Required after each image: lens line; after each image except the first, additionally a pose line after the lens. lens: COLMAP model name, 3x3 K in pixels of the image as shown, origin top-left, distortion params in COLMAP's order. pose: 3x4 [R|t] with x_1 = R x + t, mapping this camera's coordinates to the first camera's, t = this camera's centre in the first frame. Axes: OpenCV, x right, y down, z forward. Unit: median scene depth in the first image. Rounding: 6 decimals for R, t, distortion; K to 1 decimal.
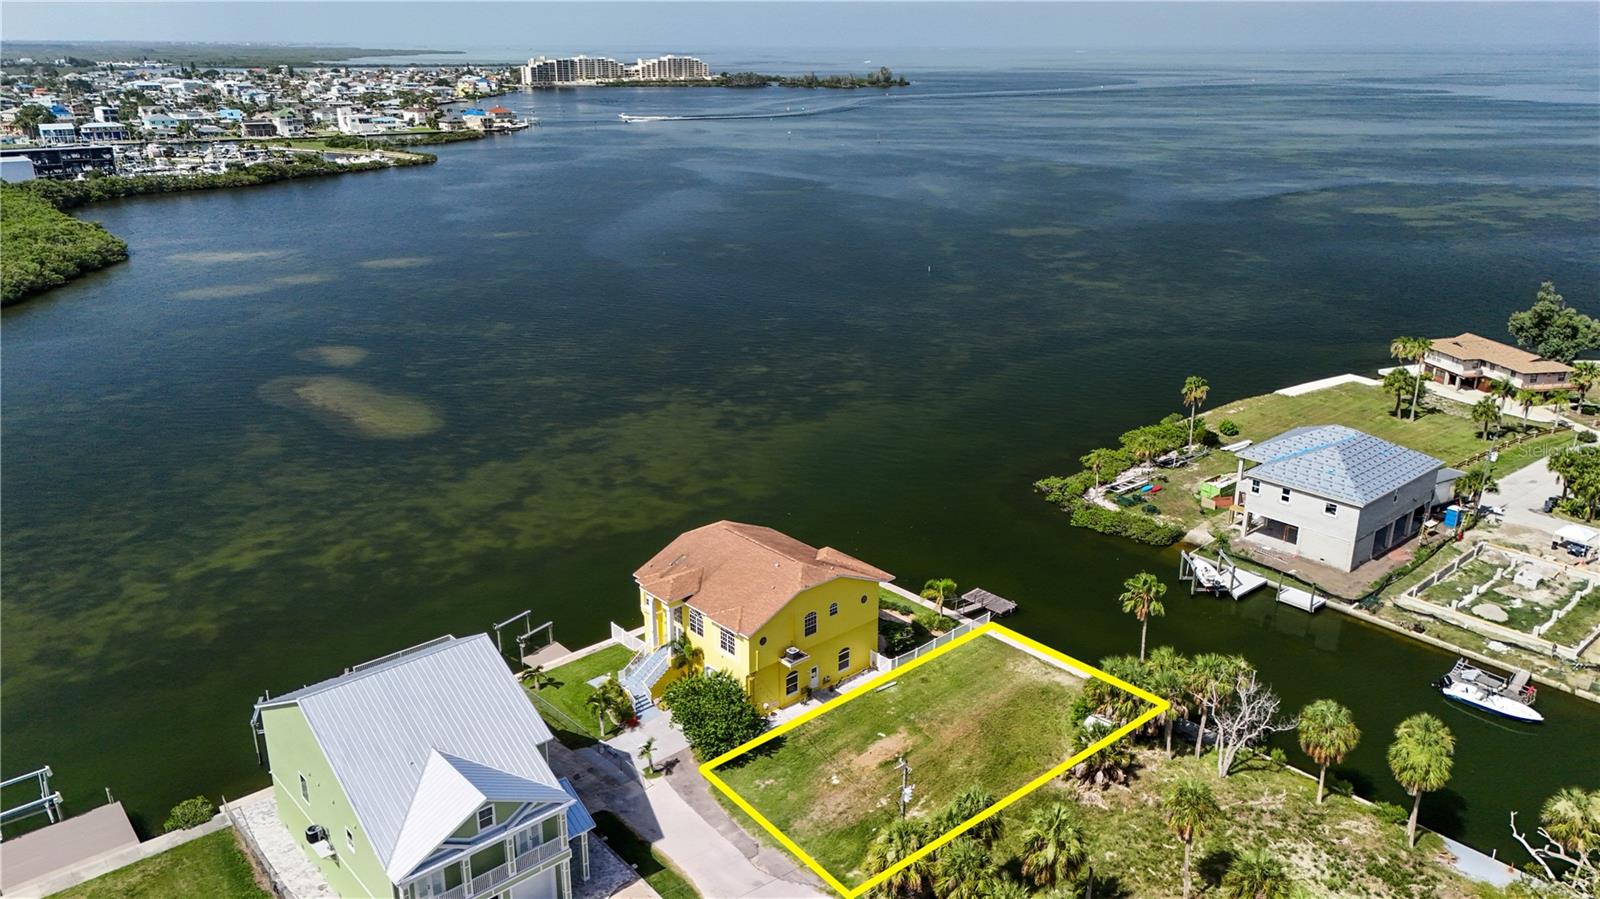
lens RADIAL K [[1169.9, 0, 802.2], [0, 1169.9, 454.6], [0, 0, 1]] dist [0.080497, -0.078902]
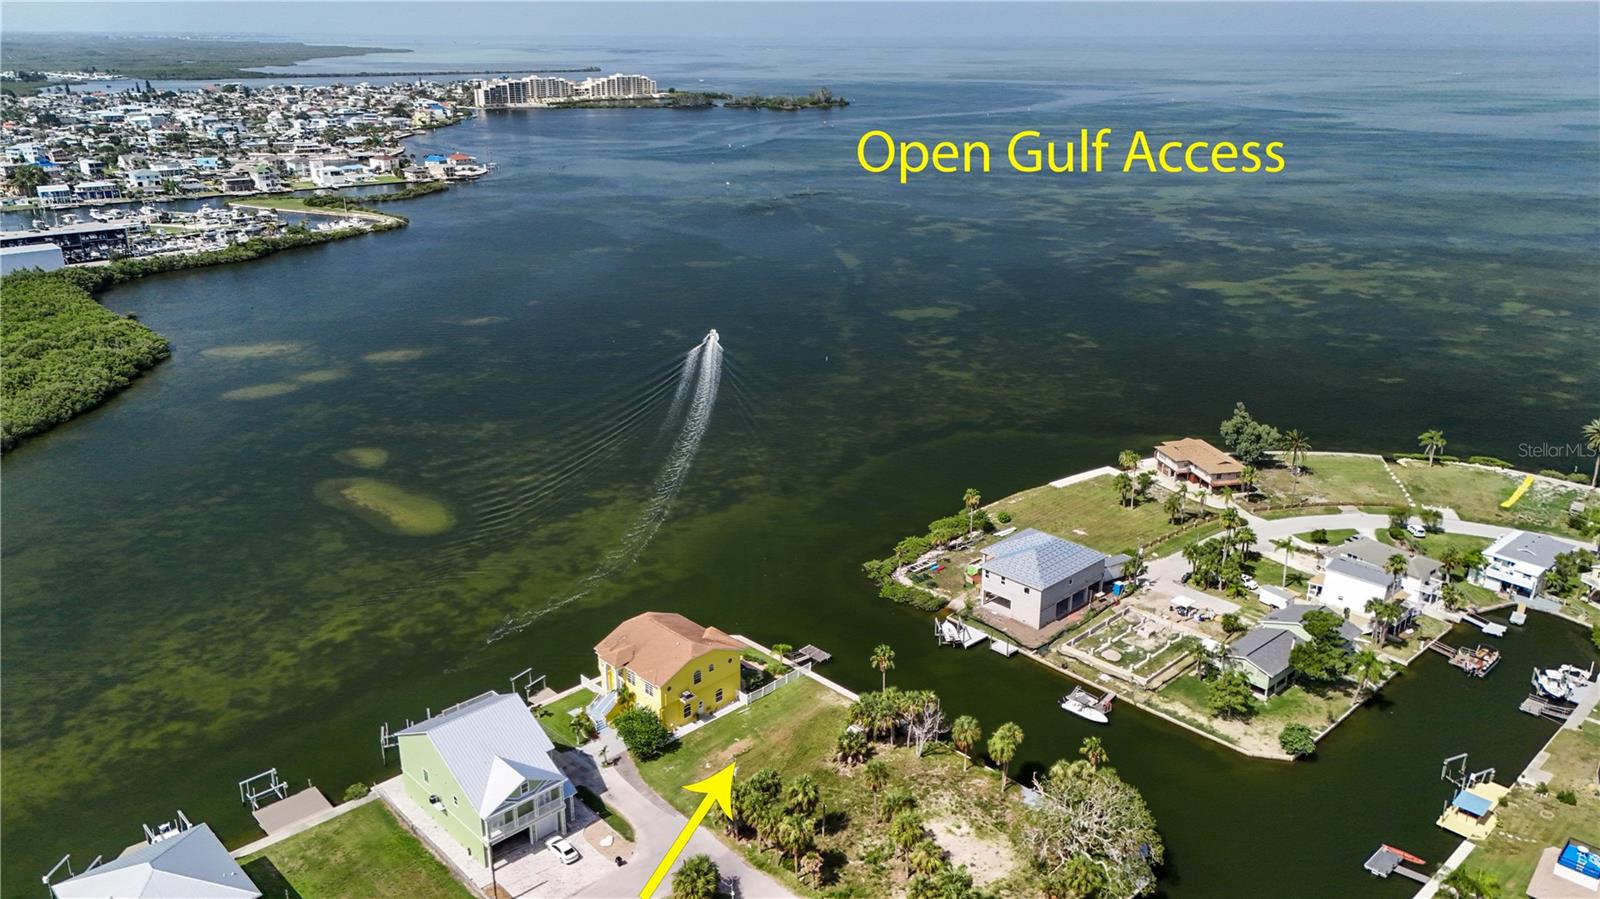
lens RADIAL K [[1173.0, 0, 800.0], [0, 1173.0, 449.5], [0, 0, 1]] dist [0.084440, -0.092775]
pose [[0.999295, -0.014108, 0.034804, 0.074511], [0.013969, 0.999894, 0.004225, -0.143008], [-0.034860, -0.003736, 0.999385, -0.541739]]
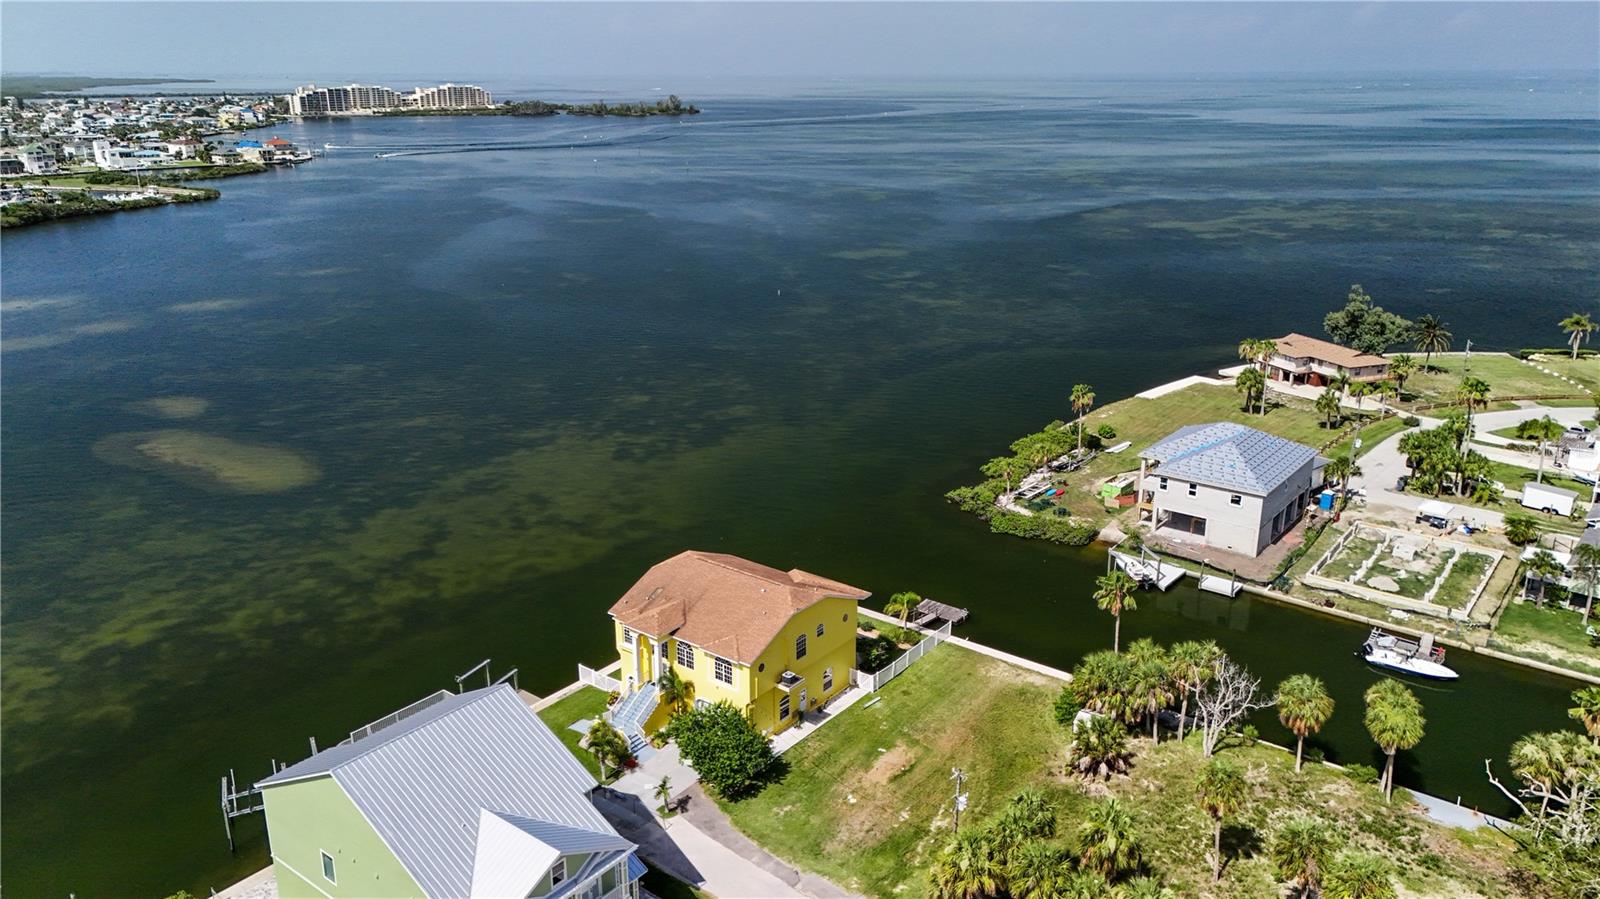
lens RADIAL K [[1169.9, 0, 802.2], [0, 1169.9, 454.6], [0, 0, 1]] dist [0.080497, -0.078902]
pose [[0.983960, -0.058779, 0.168429, -0.107841], [0.062373, 0.997923, -0.016125, -0.002082], [-0.167132, 0.026372, 0.985582, 0.006274]]
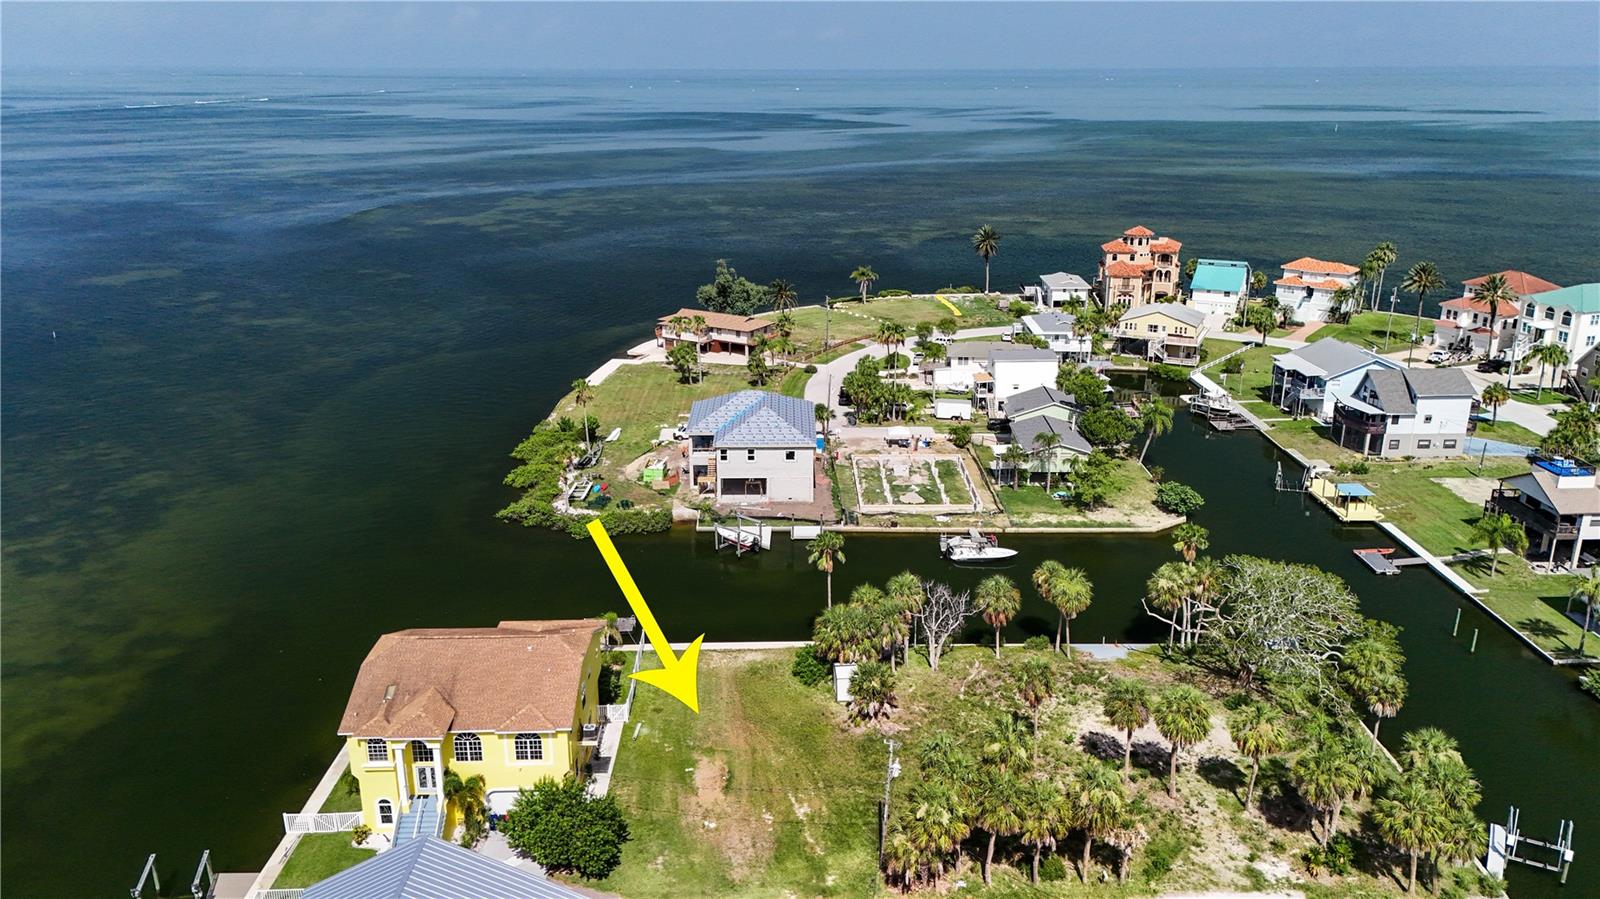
lens RADIAL K [[1169.9, 0, 802.2], [0, 1169.9, 454.6], [0, 0, 1]] dist [0.080497, -0.078902]
pose [[0.653948, -0.239591, 0.717598, -0.352033], [0.251761, 0.963385, 0.092225, -0.054442], [-0.713420, 0.120353, 0.690324, 0.161269]]
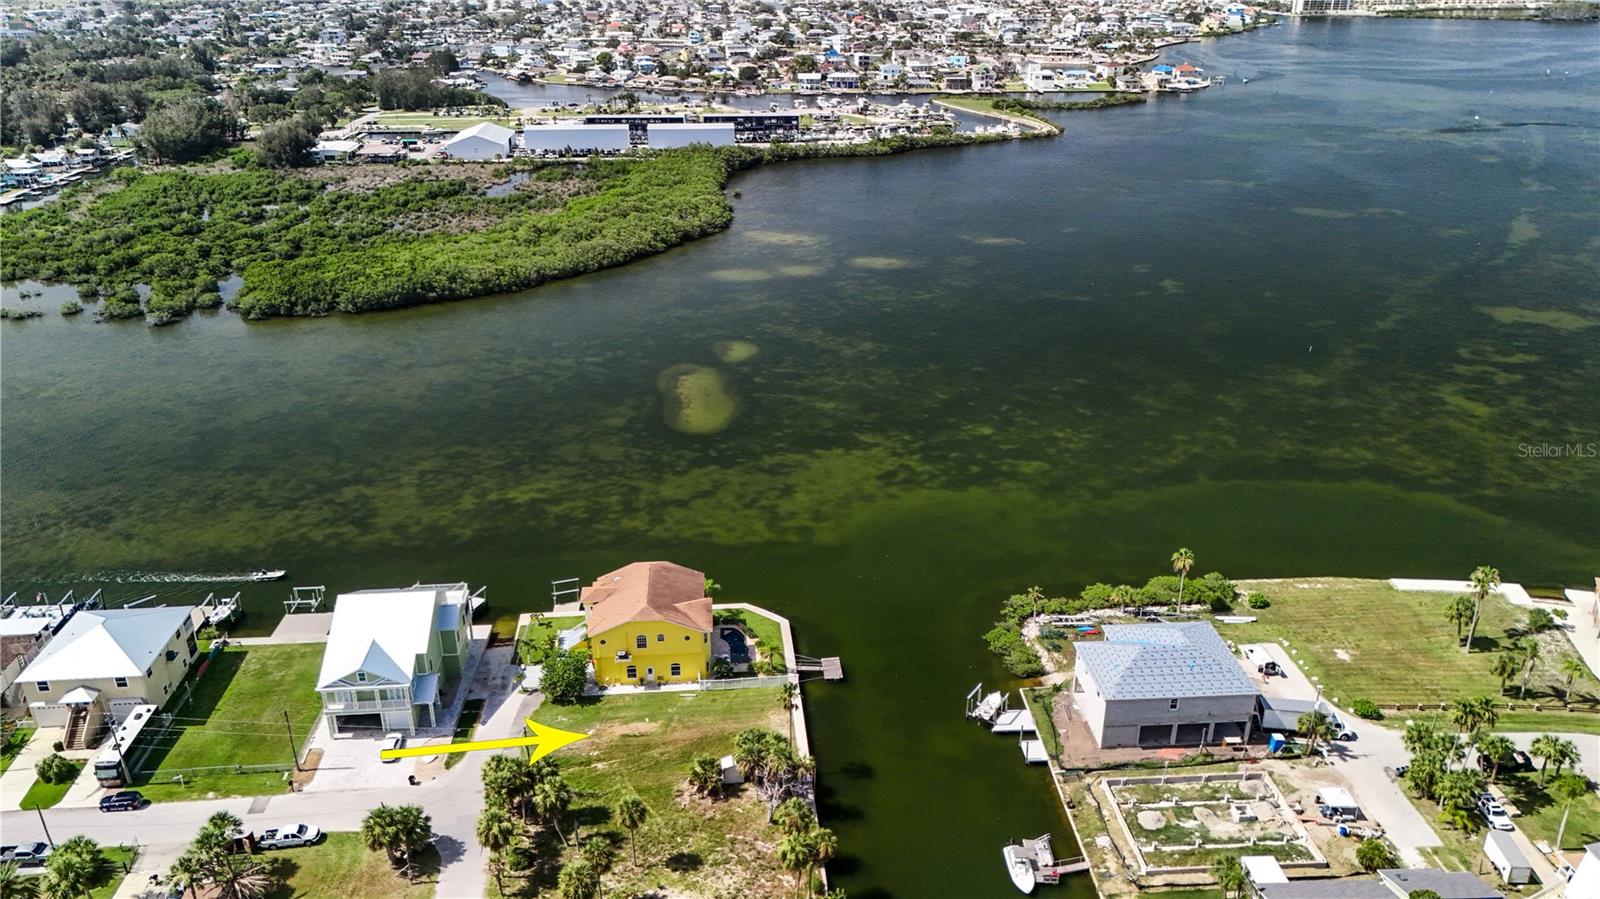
lens RADIAL K [[1169.9, 0, 802.2], [0, 1169.9, 454.6], [0, 0, 1]] dist [0.080497, -0.078902]
pose [[0.795671, 0.242679, -0.554990, 0.739217], [-0.197271, 0.970102, 0.141372, -0.275874], [0.572705, -0.003002, 0.819756, -0.155027]]
